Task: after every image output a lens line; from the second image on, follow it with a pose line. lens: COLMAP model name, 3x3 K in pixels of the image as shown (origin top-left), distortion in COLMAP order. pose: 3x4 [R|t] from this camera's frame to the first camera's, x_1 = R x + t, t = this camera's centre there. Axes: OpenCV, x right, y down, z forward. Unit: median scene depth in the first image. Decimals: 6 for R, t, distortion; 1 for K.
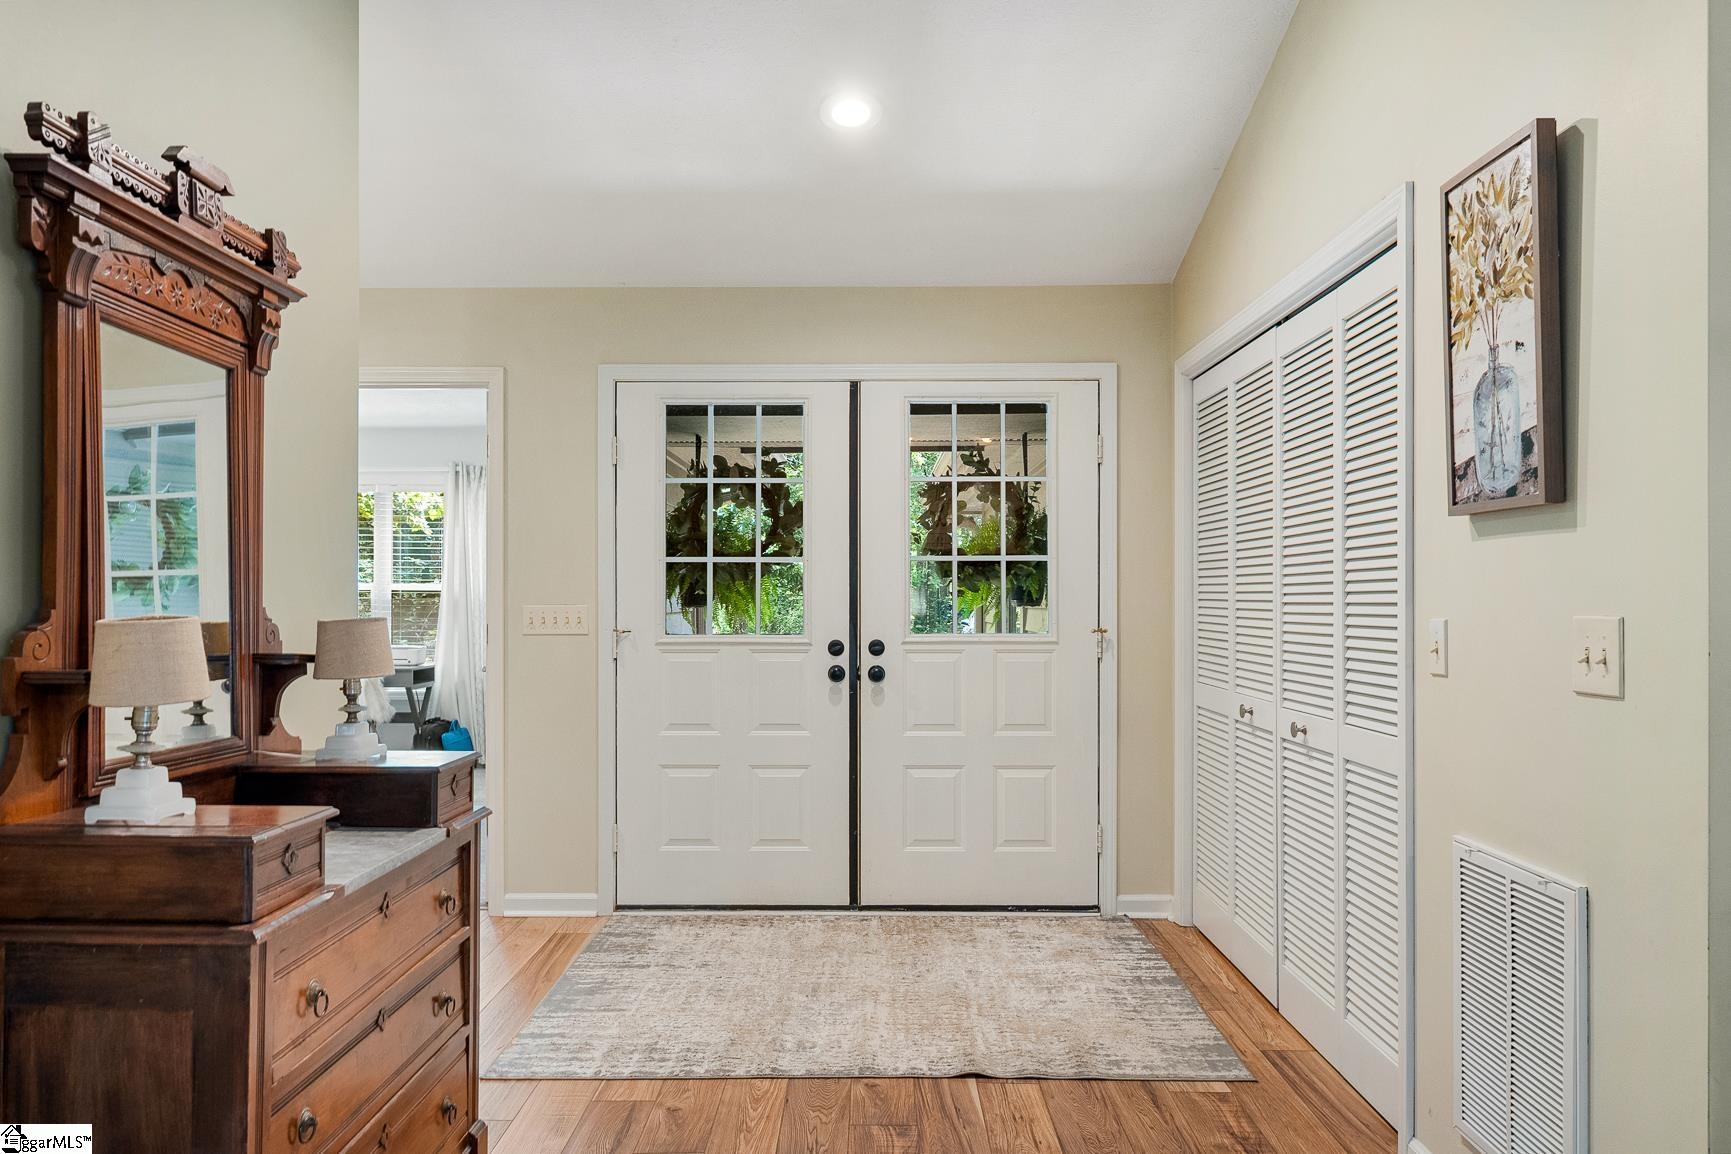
lens RADIAL K [[1197.4, 0, 861.9], [0, 1197.4, 603.9], [0, 0, 1]] dist [0.006859, 0.001317]
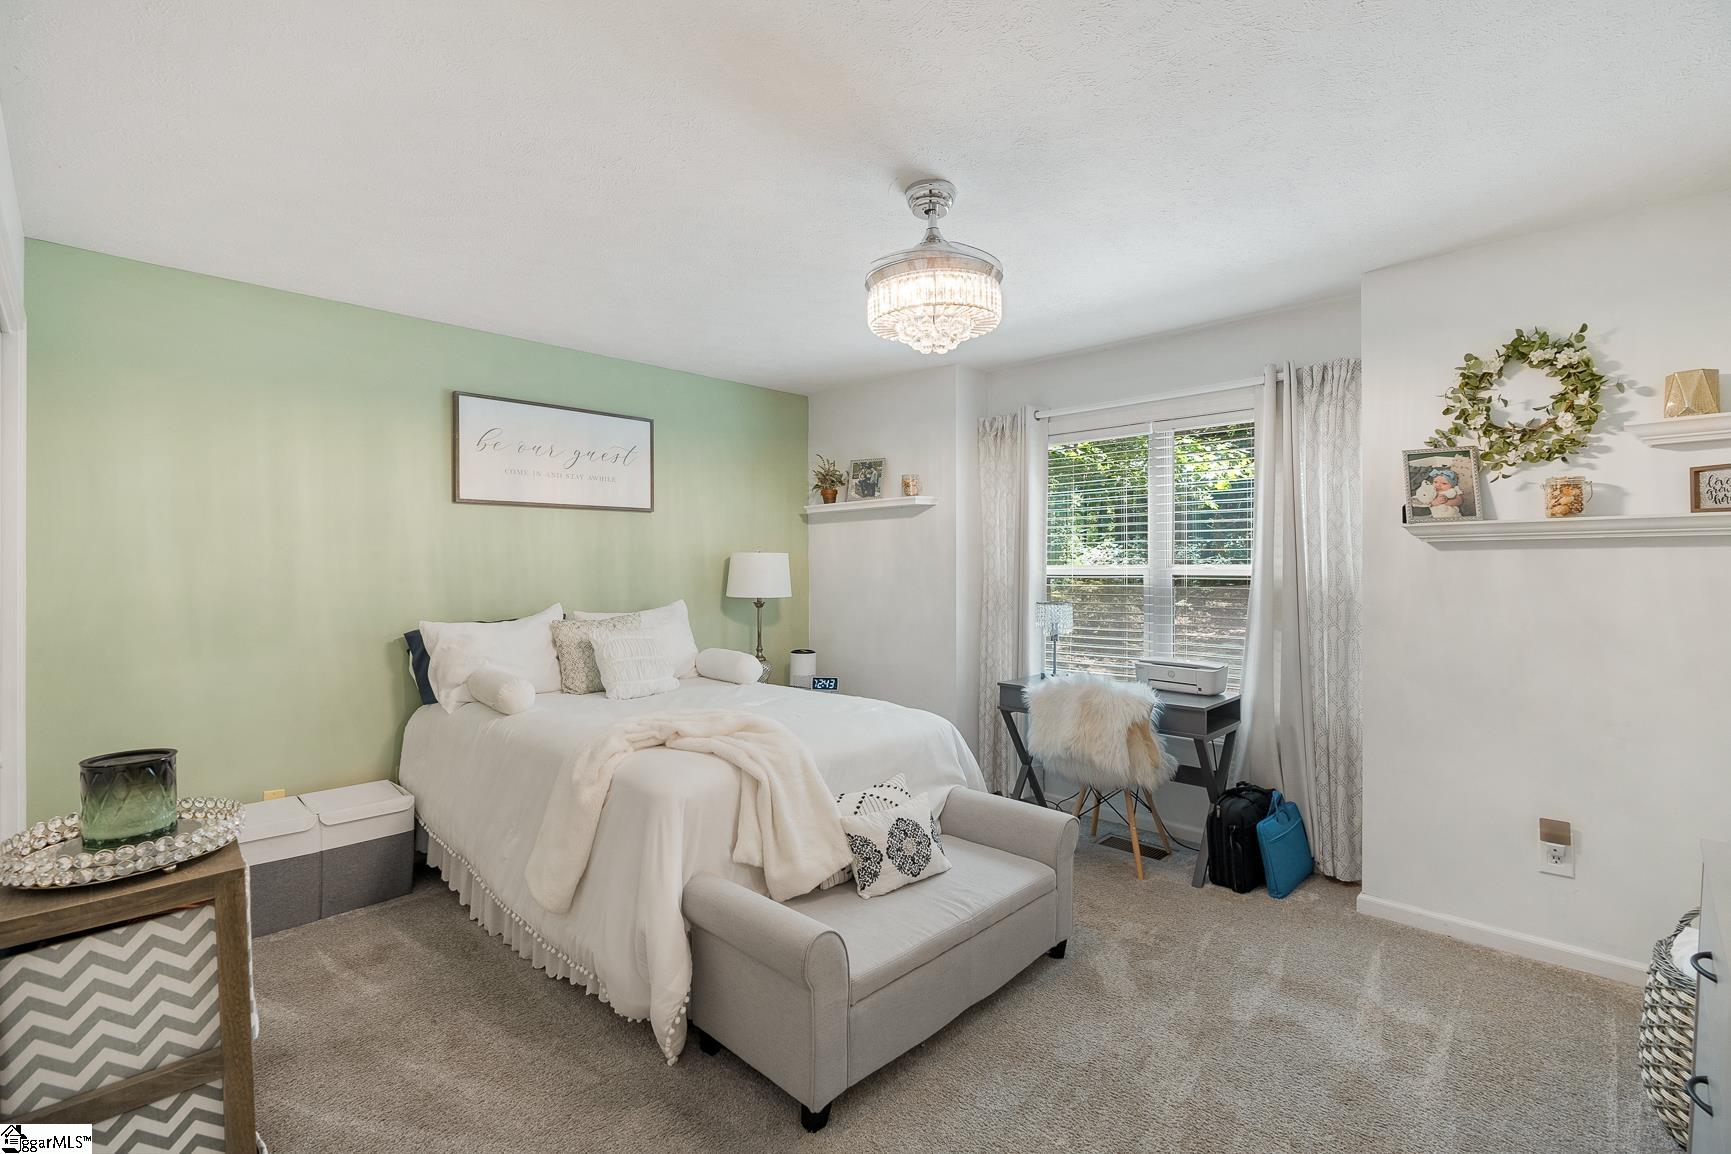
lens RADIAL K [[784.7, 0, 858.4], [0, 784.7, 572.7], [0, 0, 1]] dist [-0.010252, 0.003666]
pose [[0.721670, 0.002420, -0.692233, -0.217373], [0.000899, 0.999990, 0.004433, -0.014843], [0.692237, -0.003822, 0.721660, 0.565879]]
